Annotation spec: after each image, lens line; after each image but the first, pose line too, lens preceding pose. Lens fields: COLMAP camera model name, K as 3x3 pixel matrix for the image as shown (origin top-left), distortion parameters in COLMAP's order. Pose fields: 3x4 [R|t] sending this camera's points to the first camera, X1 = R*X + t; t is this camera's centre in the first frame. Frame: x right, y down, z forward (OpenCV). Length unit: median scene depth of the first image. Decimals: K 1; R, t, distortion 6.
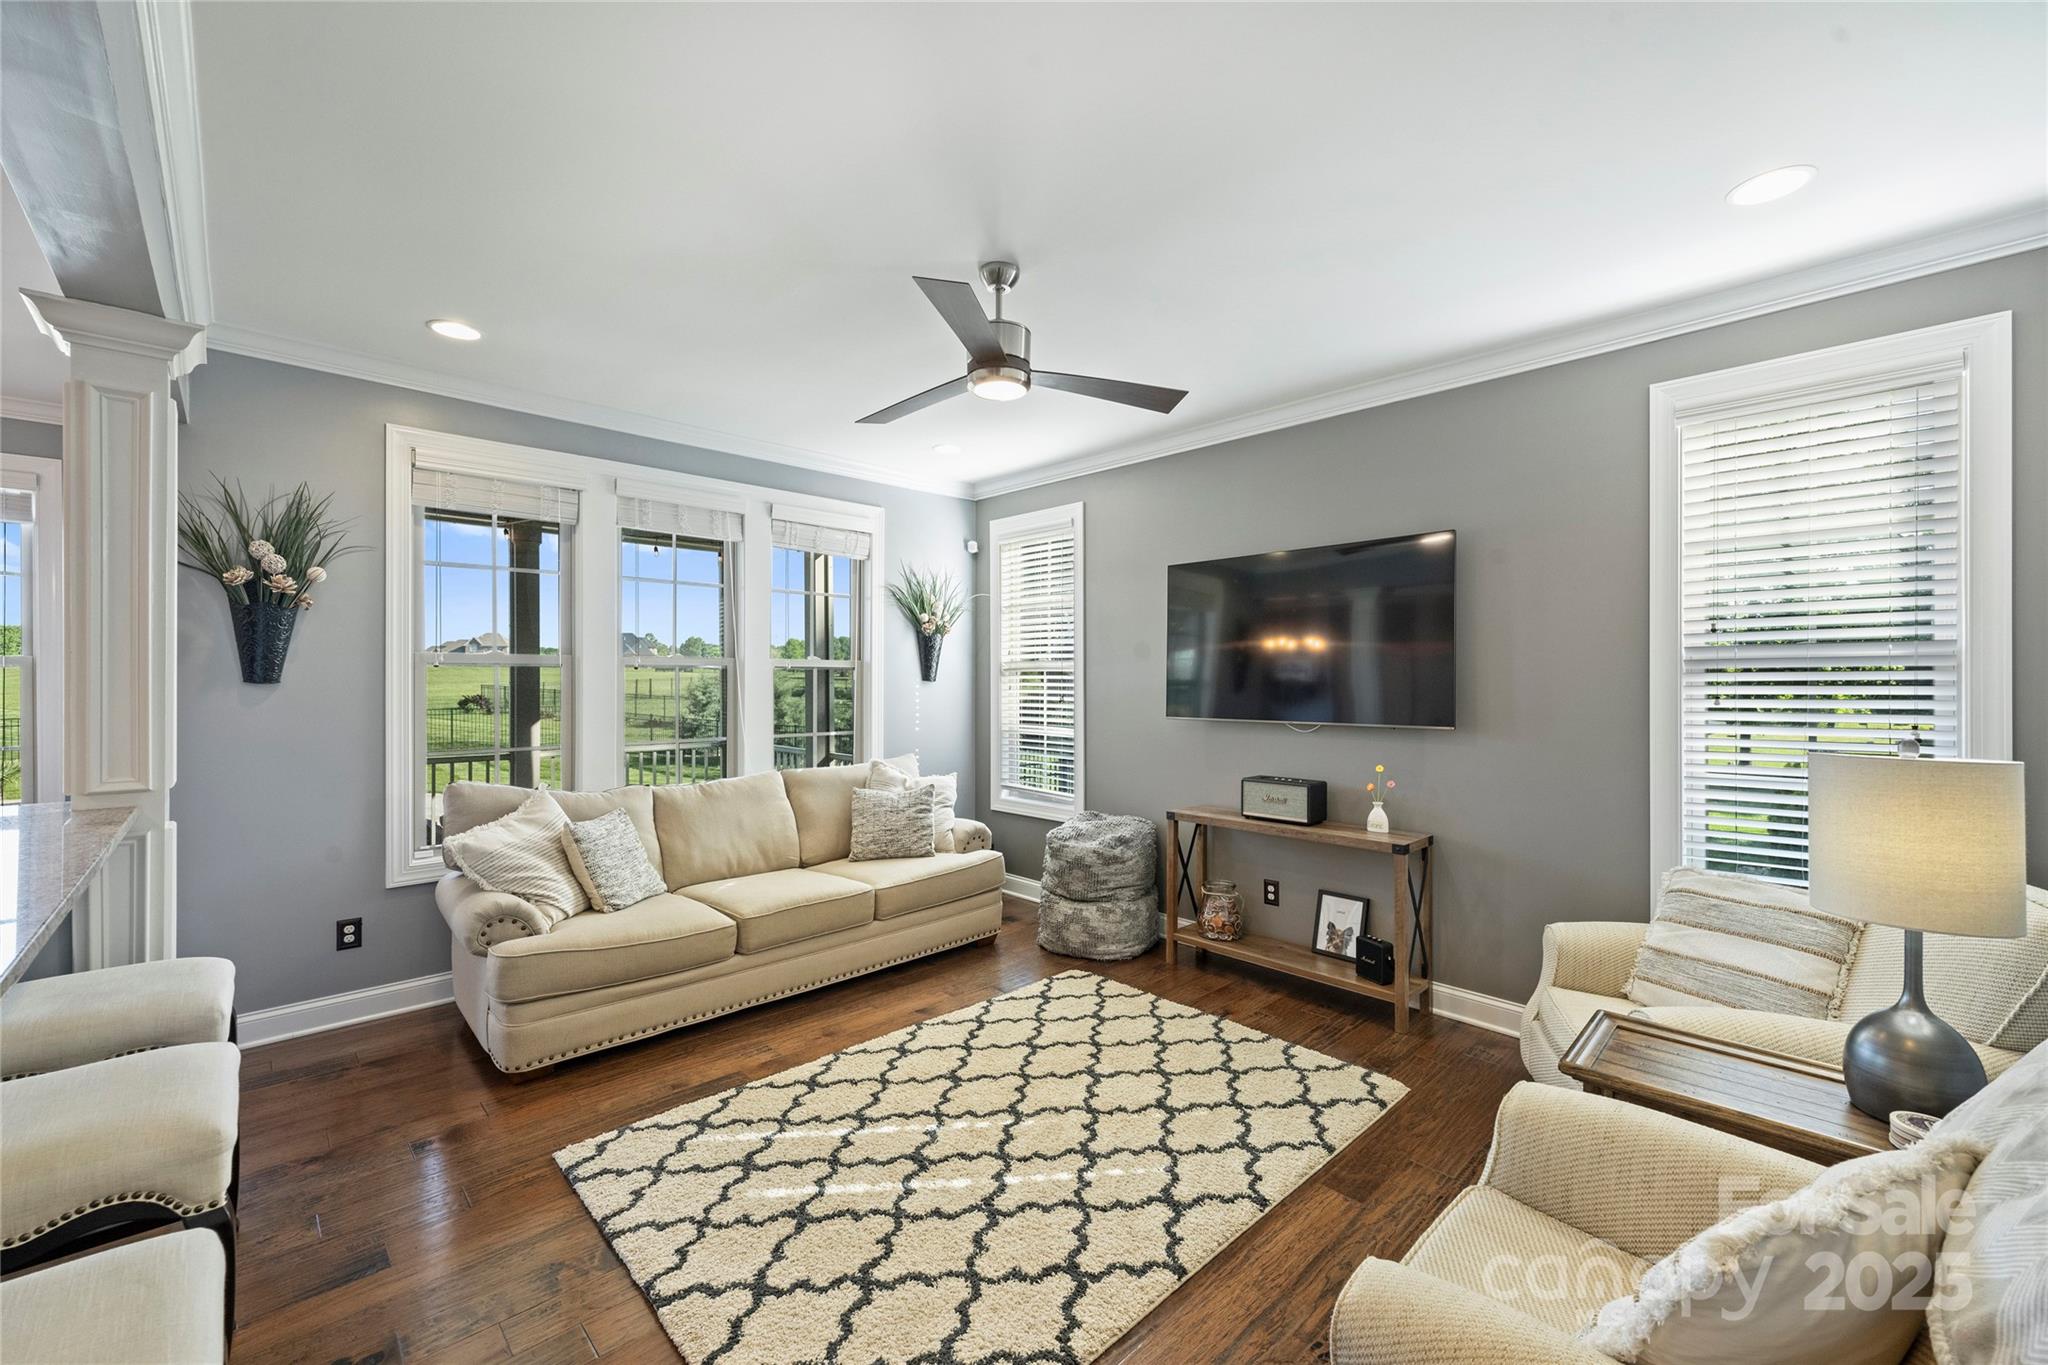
lens RADIAL K [[826.9, 0, 1026.4], [0, 826.9, 674.6], [0, 0, 1]] dist [0.001711, -0.000119]
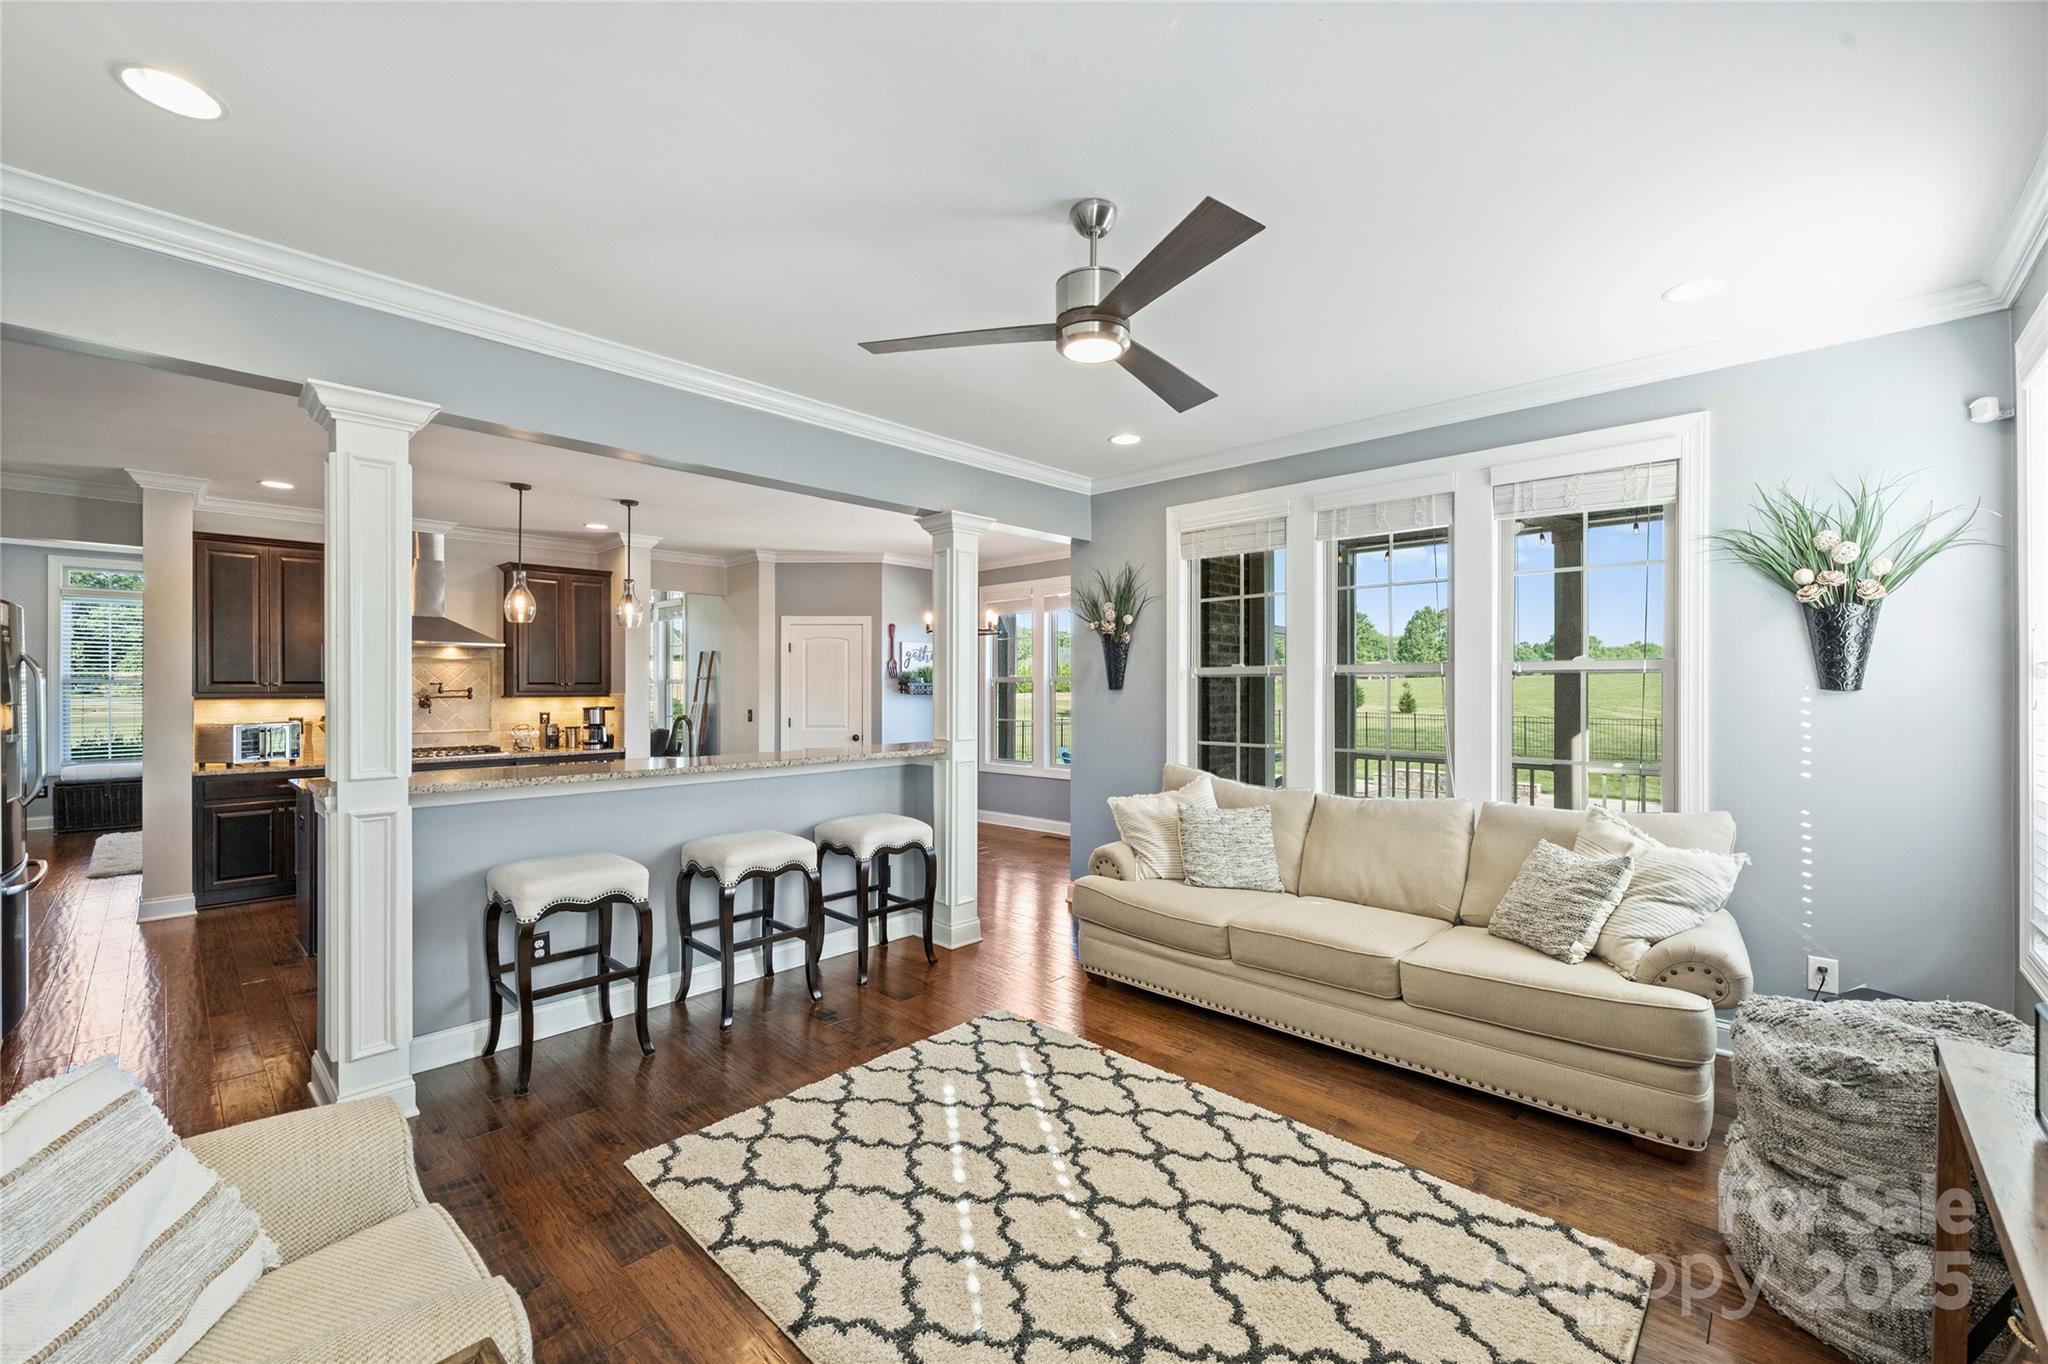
lens RADIAL K [[826.9, 0, 1024.0], [0, 826.9, 686.6], [0, 0, 1]] dist [0.001711, -0.000119]
pose [[0.040563, -0.001522, -0.999176, 0.729393], [0.005923, 0.999982, -0.001283, 0.004670], [0.999159, -0.005866, 0.040571, 0.793447]]
